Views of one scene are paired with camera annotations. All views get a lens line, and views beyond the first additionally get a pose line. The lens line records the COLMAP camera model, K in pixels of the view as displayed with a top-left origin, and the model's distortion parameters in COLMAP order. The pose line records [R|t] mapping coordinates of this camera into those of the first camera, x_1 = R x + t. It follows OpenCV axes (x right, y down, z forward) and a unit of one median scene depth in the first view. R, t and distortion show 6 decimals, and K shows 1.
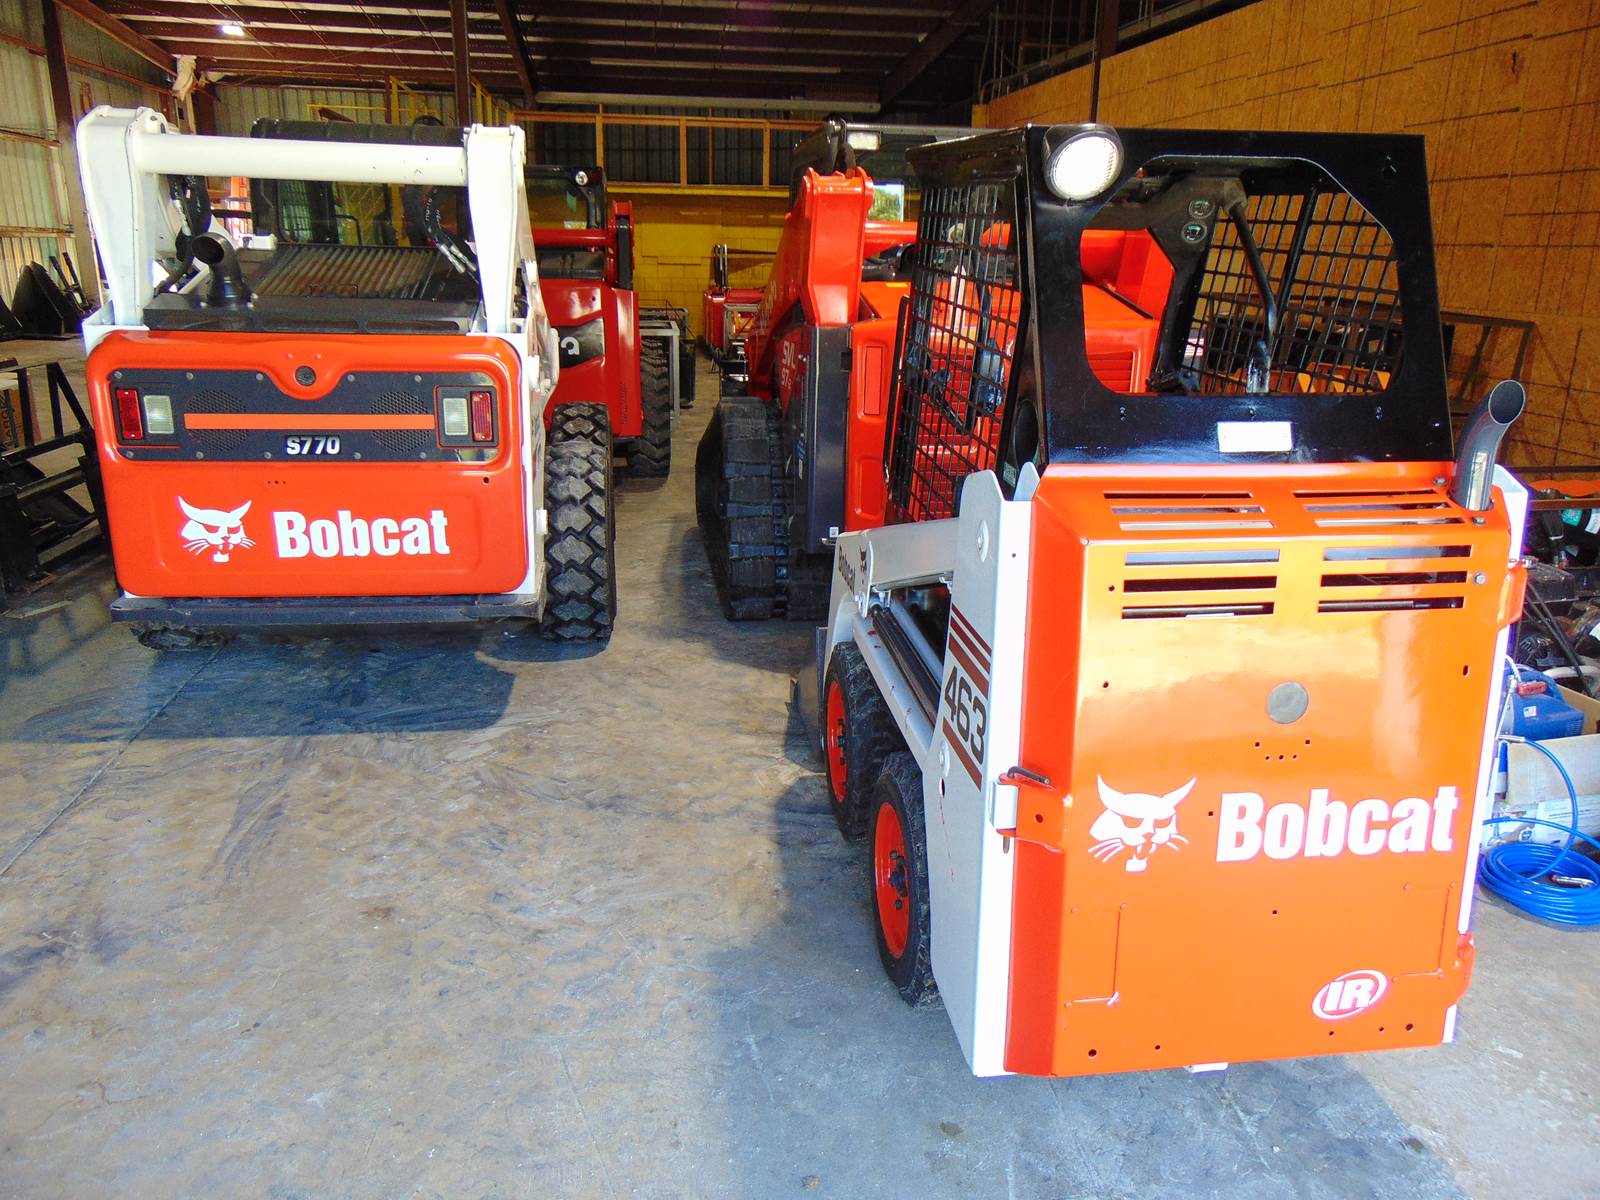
lens RADIAL K [[1188.4, 0, 803.0], [0, 1188.4, 597.1], [0, 0, 1]] dist [-0.011292, 0.043257]
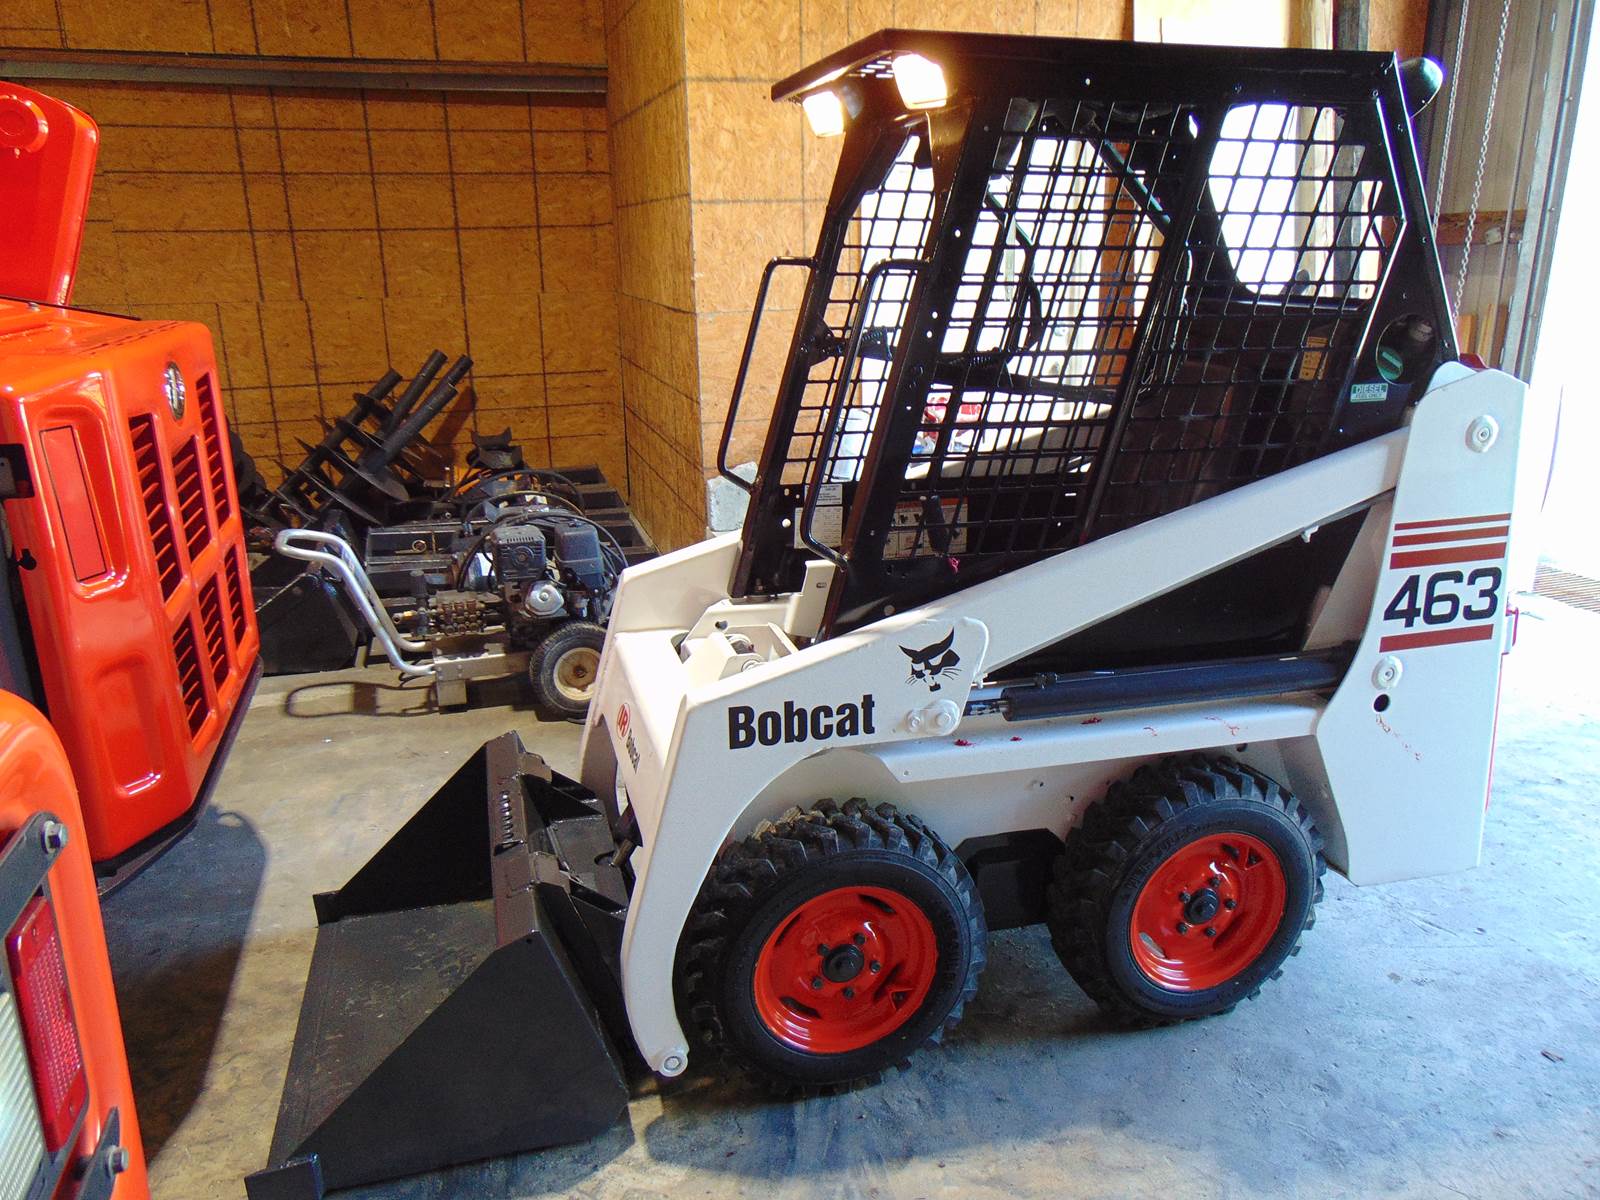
lens RADIAL K [[1188.4, 0, 801.4], [0, 1188.4, 601.8], [0, 0, 1]] dist [-0.011292, 0.043257]
pose [[-0.131718, -0.303907, 0.943552, -0.549868], [0.298749, 0.895420, 0.330109, -0.295171], [-0.945198, 0.325366, -0.027151, 1.052970]]
